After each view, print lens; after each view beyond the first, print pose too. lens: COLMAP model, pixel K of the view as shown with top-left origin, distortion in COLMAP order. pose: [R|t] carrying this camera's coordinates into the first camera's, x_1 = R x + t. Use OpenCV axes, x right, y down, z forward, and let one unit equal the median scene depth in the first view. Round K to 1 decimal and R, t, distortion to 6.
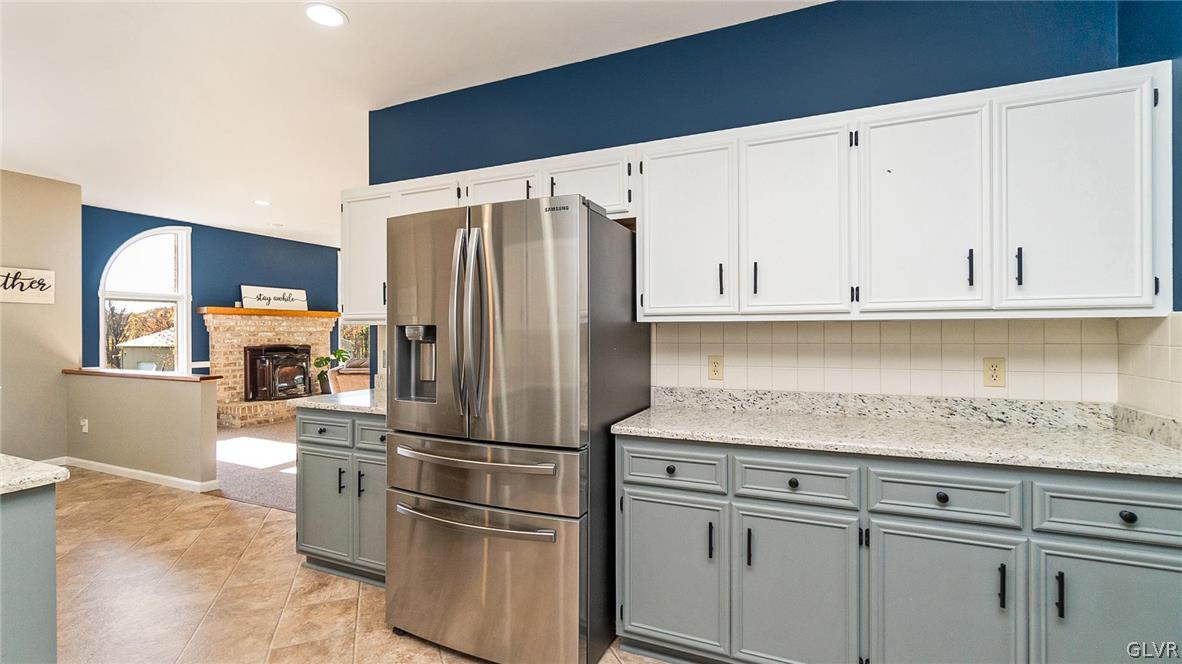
lens RADIAL K [[520.7, 0, 580.3], [0, 520.7, 331.4], [0, 0, 1]] dist [0.002568, 0.001267]
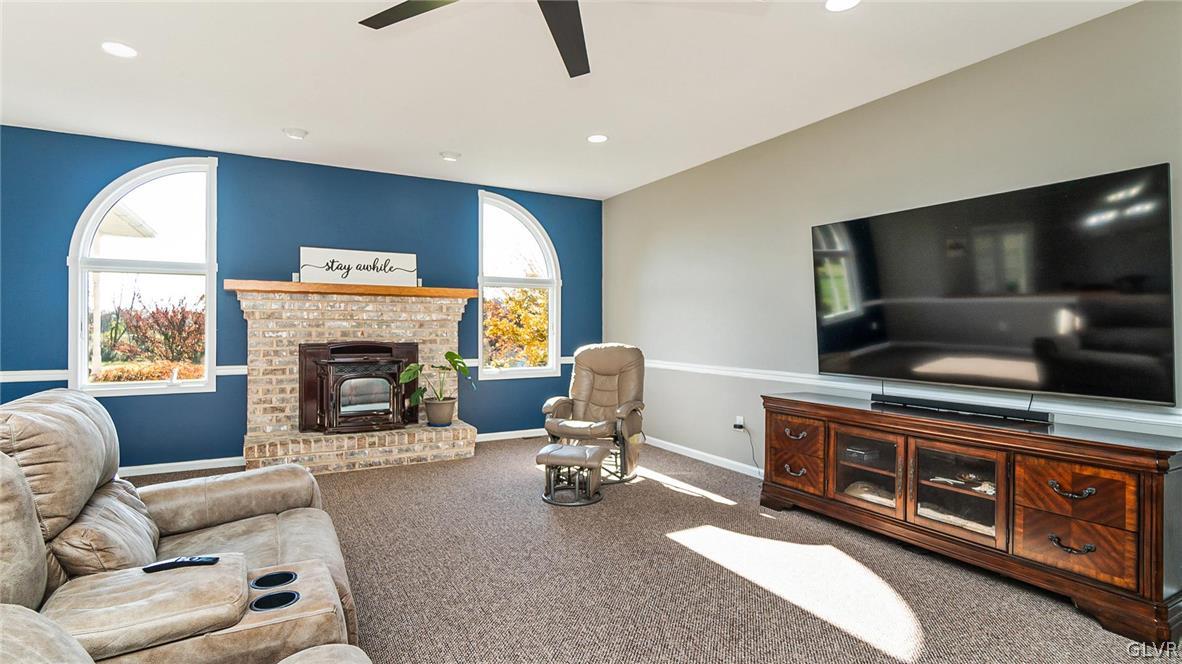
lens RADIAL K [[562.9, 0, 585.8], [0, 562.9, 325.5], [0, 0, 1]] dist [-0.001953, -0.000284]
pose [[0.796248, 0.002243, -0.604966, 0.040905], [-0.004956, 0.999984, -0.002814, 0.007861], [0.604950, 0.005239, 0.796247, 0.688710]]
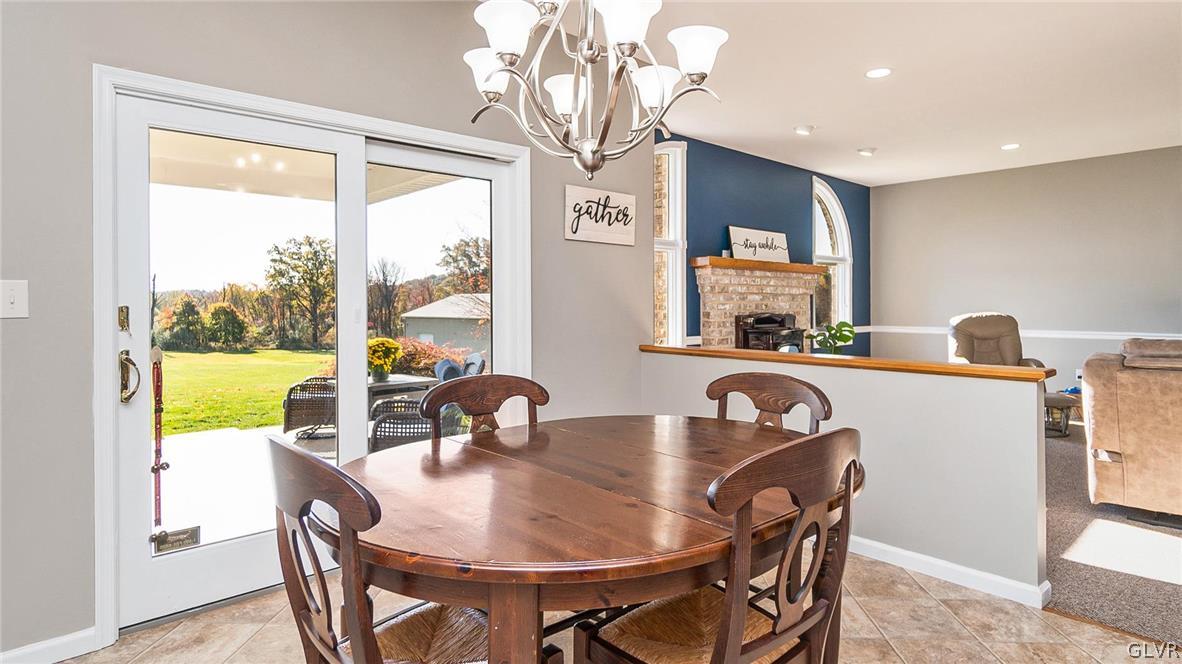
lens RADIAL K [[639.2, 0, 594.7], [0, 639.2, 302.8], [0, 0, 1]] dist [-0.001485, 0.000213]
pose [[0.918679, 0.001505, -0.395003, -0.497392], [-0.001769, 0.999998, -0.000304, 0.013806], [0.395002, 0.000978, 0.918680, 0.162068]]
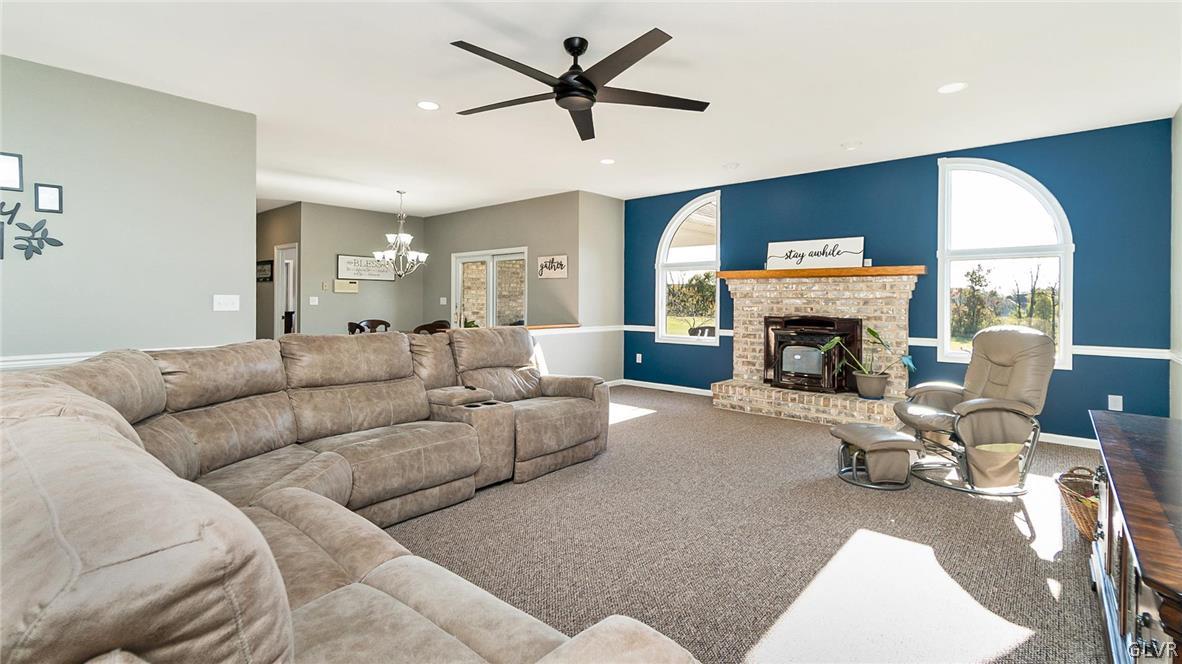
lens RADIAL K [[520.7, 0, 576.6], [0, 520.7, 298.3], [0, 0, 1]] dist [0.002568, 0.001267]
pose [[-0.297265, -0.004803, -0.954783, 0.248847], [-0.008859, 0.999958, -0.002272, 0.005520], [0.954754, 0.007783, -0.297295, 0.988037]]
